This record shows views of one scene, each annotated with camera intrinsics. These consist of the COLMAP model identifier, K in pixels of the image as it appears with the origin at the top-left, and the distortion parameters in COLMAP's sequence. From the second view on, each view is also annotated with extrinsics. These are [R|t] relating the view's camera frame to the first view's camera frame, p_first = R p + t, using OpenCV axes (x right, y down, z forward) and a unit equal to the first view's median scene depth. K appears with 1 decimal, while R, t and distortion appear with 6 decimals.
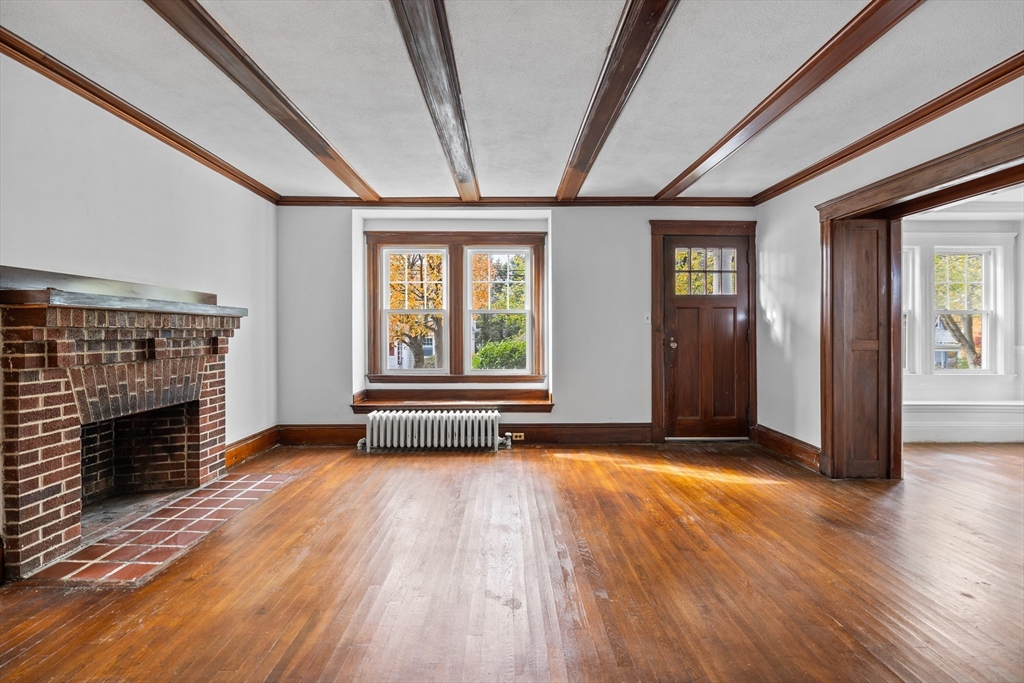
lens RADIAL K [[460.0, 0, 511.0], [0, 460.0, 338.5], [0, 0, 1]] dist [-0.007789, 0.001802]
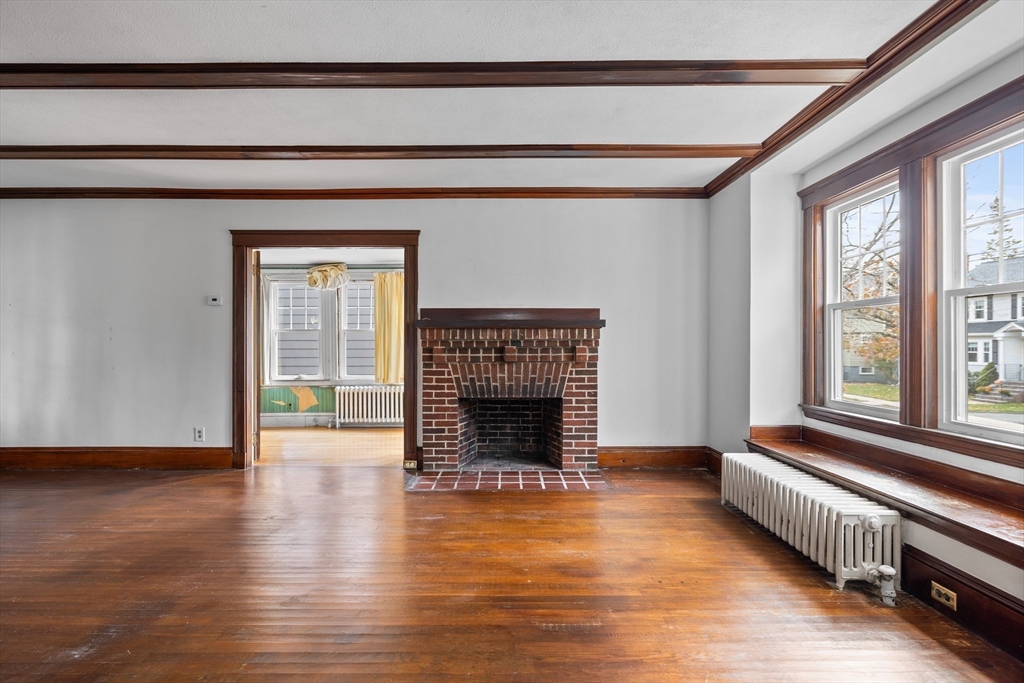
lens RADIAL K [[496.8, 0, 503.1], [0, 496.8, 350.0], [0, 0, 1]] dist [0.001750, -0.000489]
pose [[-0.015231, 0.008476, -0.999848, 0.775892], [-0.011576, 0.999896, 0.008652, -0.003225], [0.999817, 0.011706, -0.015131, 1.048022]]
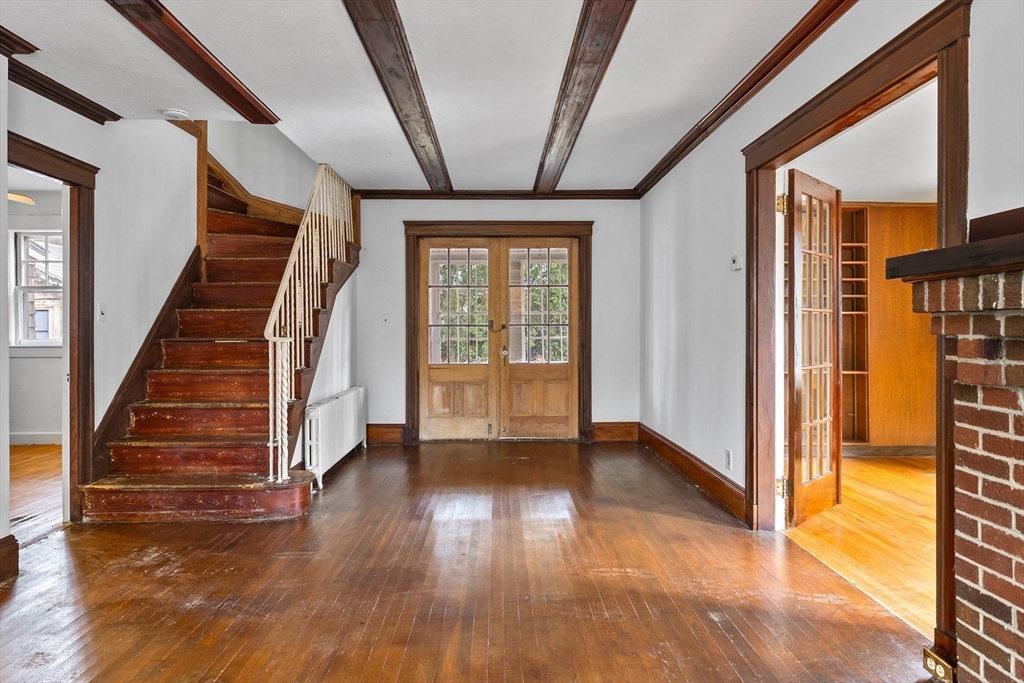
lens RADIAL K [[622.3, 0, 510.7], [0, 622.3, 331.5], [0, 0, 1]] dist [-0.004286, 0.001577]
pose [[-0.999785, 0.005640, -0.019976, -0.332677], [0.005339, 0.999872, 0.015082, -0.012480], [0.020059, 0.014973, -0.999687, 1.424641]]
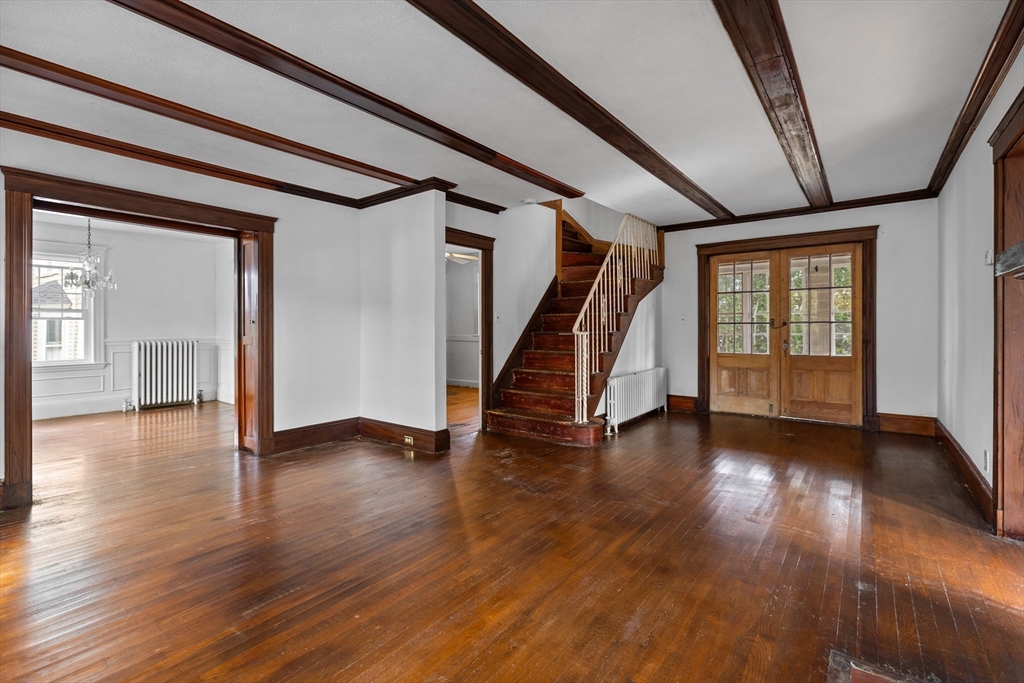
lens RADIAL K [[460.0, 0, 512.3], [0, 460.0, 327.8], [0, 0, 1]] dist [-0.007789, 0.001802]
pose [[-0.788112, 0.004114, 0.615518, -0.652249], [0.012970, 0.999867, 0.009923, -0.014436], [-0.615395, 0.015804, -0.788061, 1.456155]]
